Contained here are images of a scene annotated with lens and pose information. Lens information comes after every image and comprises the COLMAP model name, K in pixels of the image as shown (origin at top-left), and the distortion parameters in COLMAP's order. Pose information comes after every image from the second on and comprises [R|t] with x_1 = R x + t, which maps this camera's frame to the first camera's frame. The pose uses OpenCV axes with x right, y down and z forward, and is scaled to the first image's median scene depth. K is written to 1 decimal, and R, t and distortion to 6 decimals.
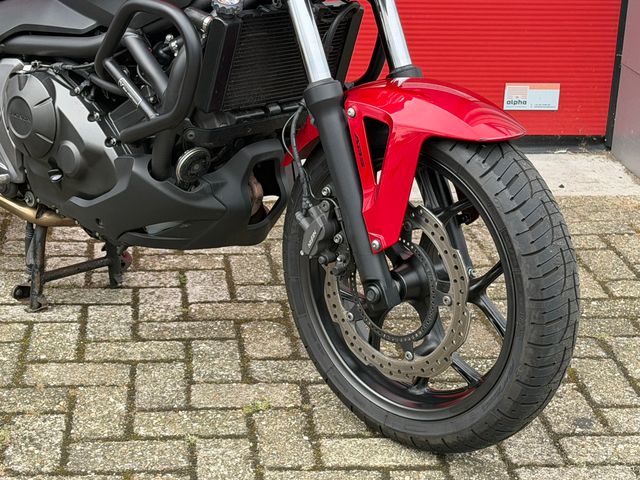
lens RADIAL K [[1322.1, 0, 310.0], [0, 1322.1, 251.4], [0, 0, 1]] dist [0.131595, 0.000000]
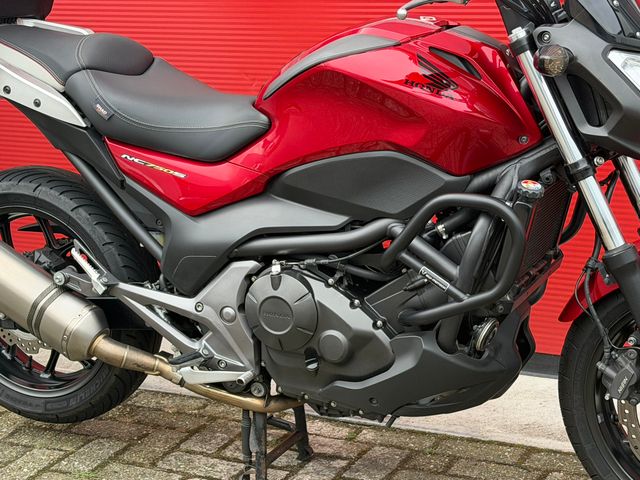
lens RADIAL K [[1322.1, 0, 312.1], [0, 1322.1, 223.9], [0, 0, 1]] dist [0.131595, 0.000000]
pose [[0.951748, -0.144315, 0.270830, -0.474155], [0.168242, 0.983453, -0.067191, -0.099066], [-0.256652, 0.109514, 0.960279, -0.018809]]
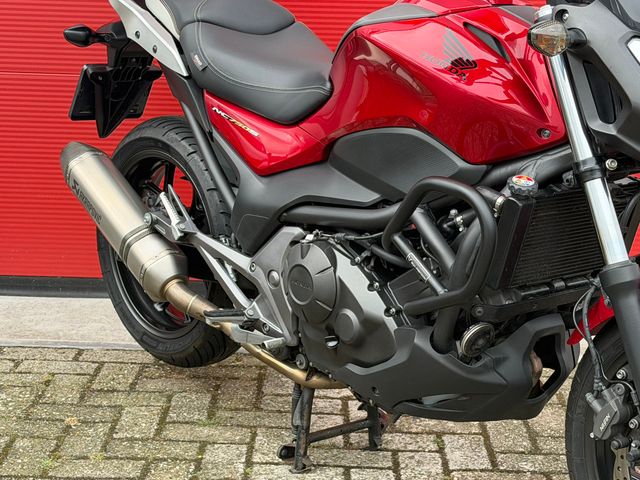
lens RADIAL K [[1322.1, 0, 310.4], [0, 1322.1, 244.1], [0, 0, 1]] dist [0.131595, 0.000000]
pose [[0.990344, 0.019759, -0.137219, -0.072291], [-0.033427, 0.994622, -0.098027, -0.032624], [0.134544, 0.101668, 0.985678, -0.009559]]
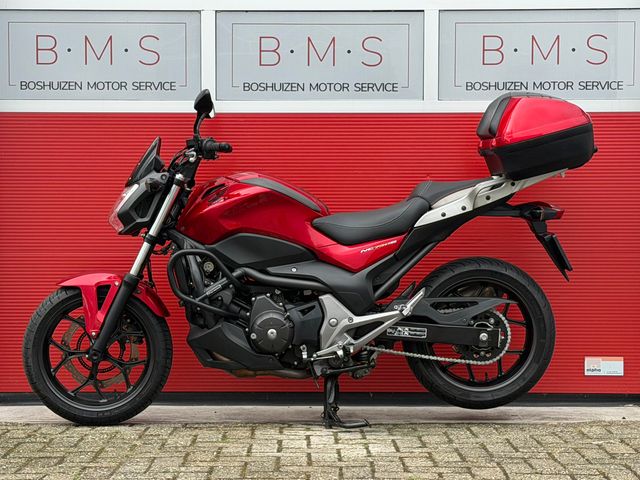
lens RADIAL K [[1415.3, 0, 317.4], [0, 1415.3, 260.0], [0, 0, 1]] dist [0.149037, 0.000000]
pose [[0.993700, -0.028411, -0.108408, 0.046485], [-0.006791, 0.950289, -0.311295, 0.419547], [0.111863, 0.310070, 0.944110, -0.864035]]
